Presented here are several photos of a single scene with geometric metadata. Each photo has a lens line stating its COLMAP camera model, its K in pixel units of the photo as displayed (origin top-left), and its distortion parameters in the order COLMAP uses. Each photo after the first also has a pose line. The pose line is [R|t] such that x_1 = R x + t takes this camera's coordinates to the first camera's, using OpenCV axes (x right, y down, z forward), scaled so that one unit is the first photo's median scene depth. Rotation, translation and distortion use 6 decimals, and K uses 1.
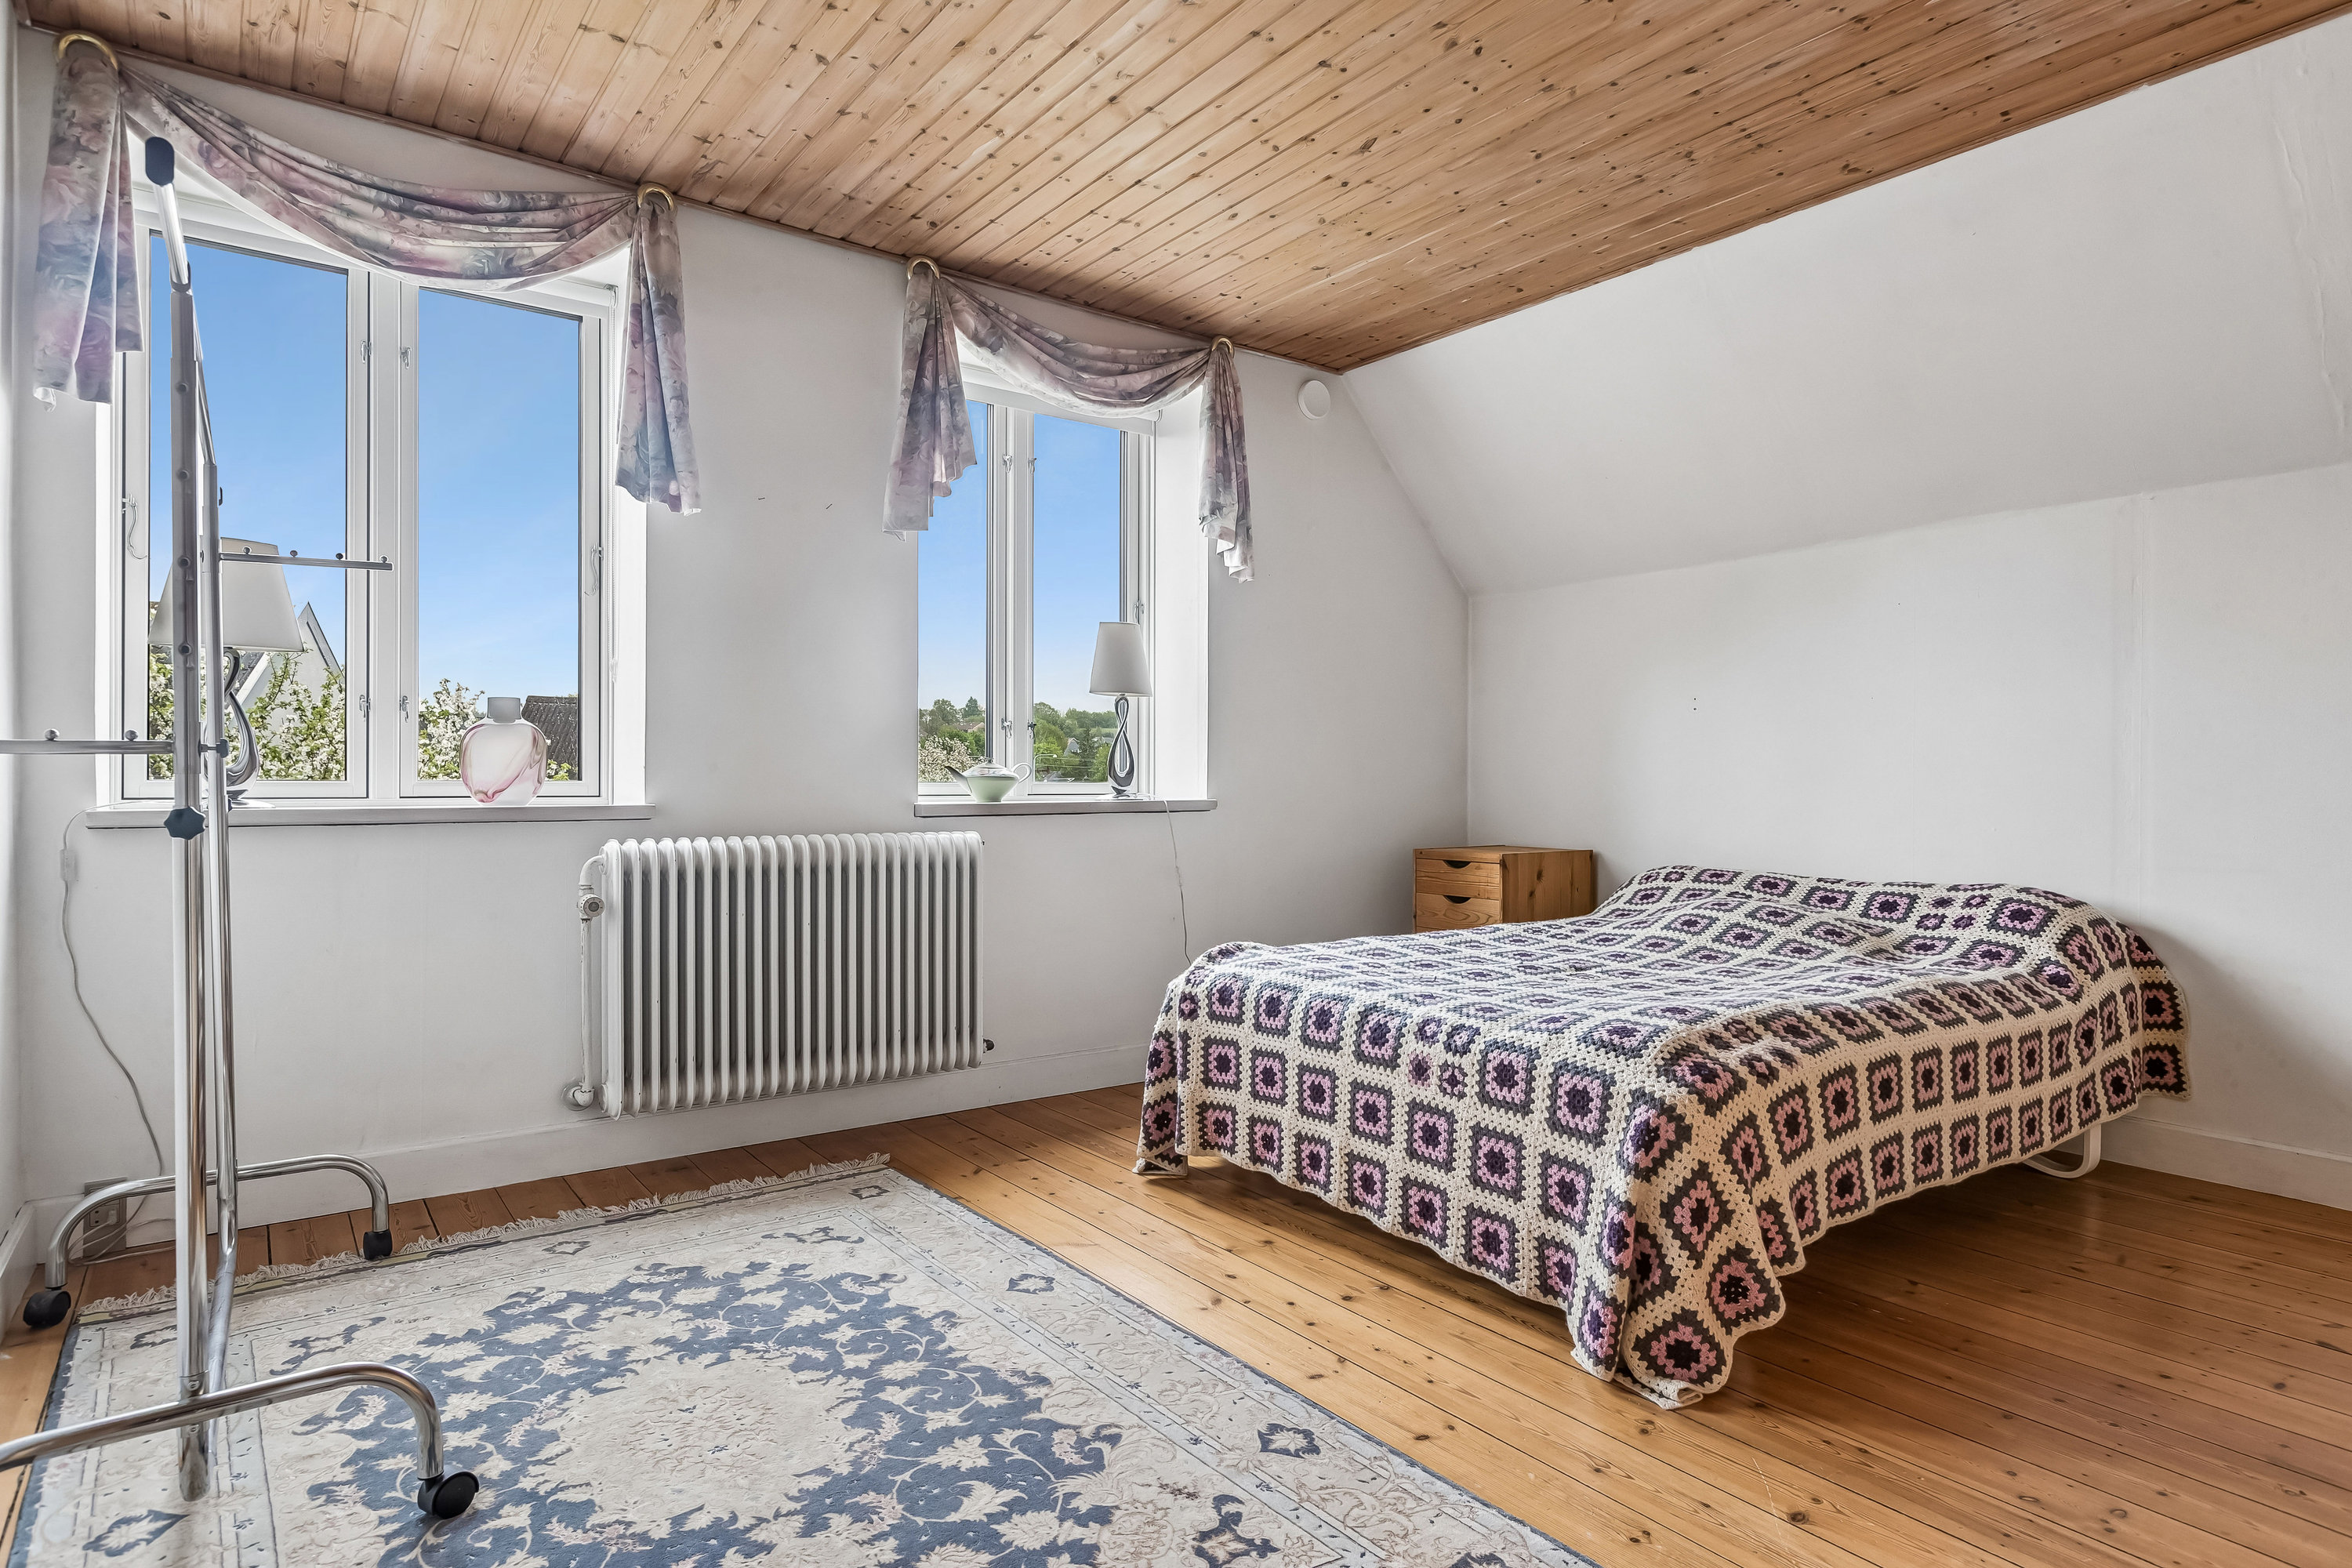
lens RADIAL K [[1290.0, 0, 1182.9], [0, 1290.0, 780.7], [0, 0, 1]] dist [0.001125, -0.000233]
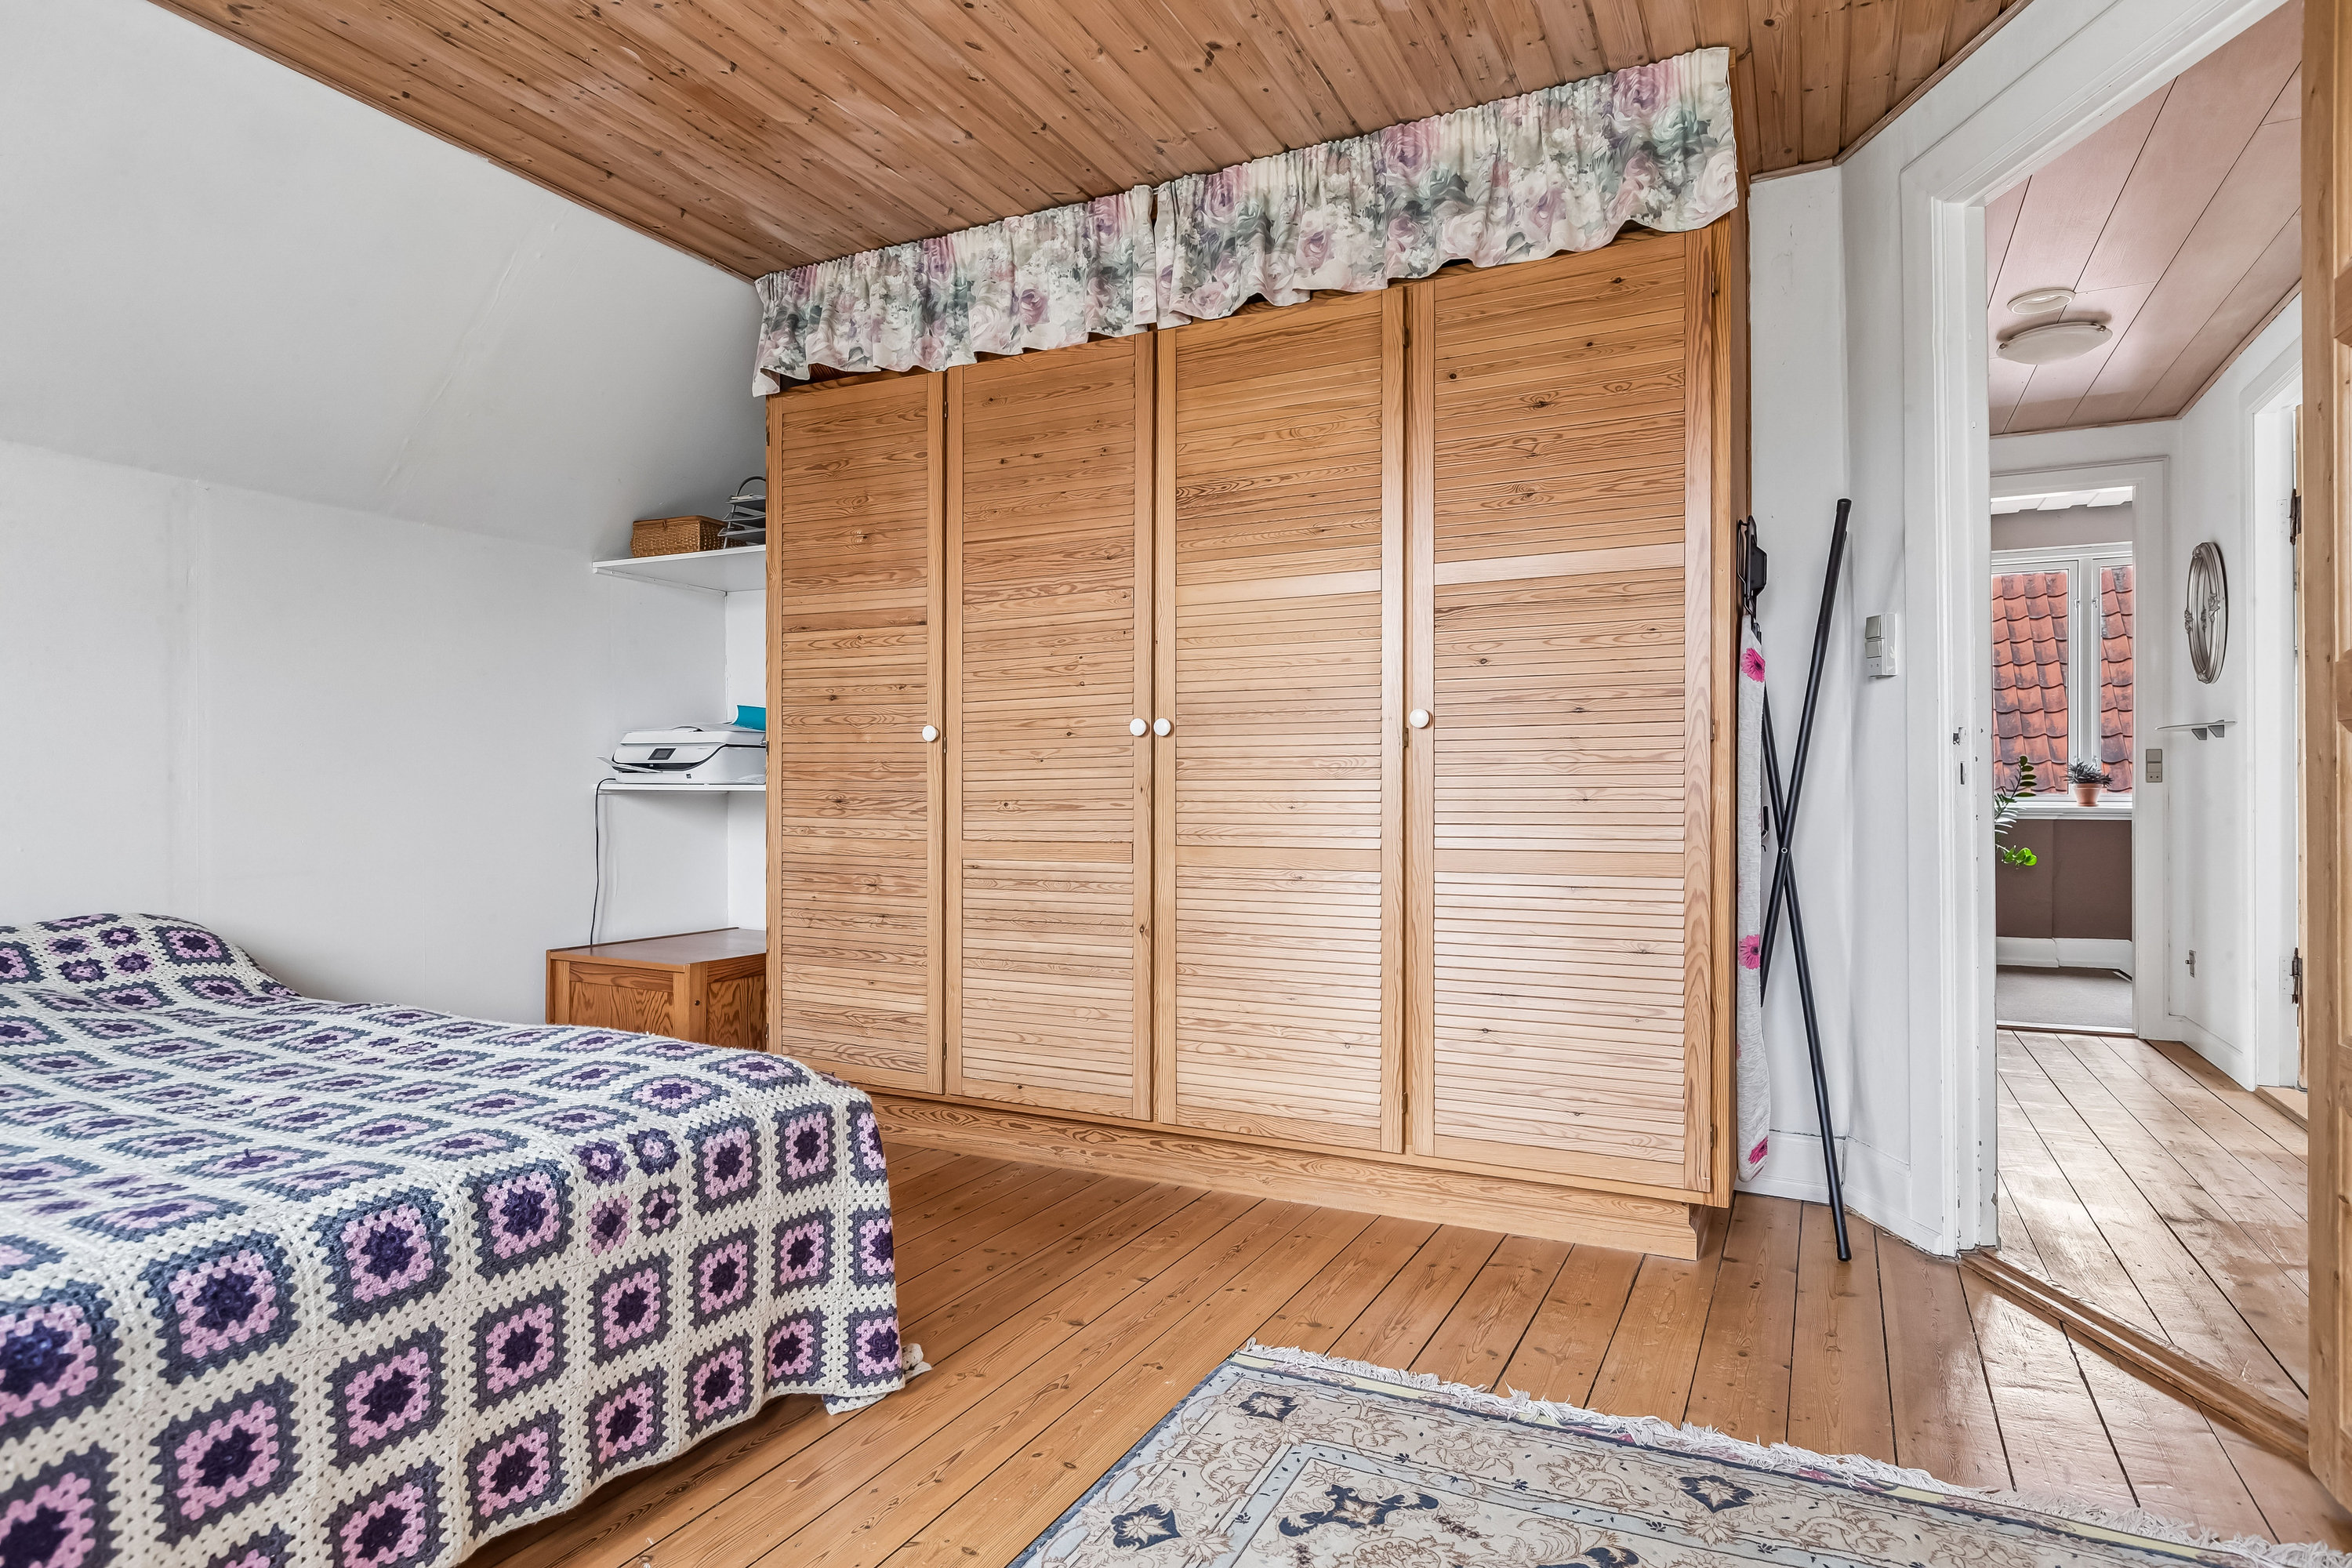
lens RADIAL K [[1290.0, 0, 1183.4], [0, 1290.0, 788.1], [0, 0, 1]] dist [0.001125, -0.000233]
pose [[-0.451960, -0.004893, 0.892025, -0.560059], [-0.003767, 0.999987, 0.003577, -0.006169], [-0.892030, -0.001744, -0.451972, 1.058110]]
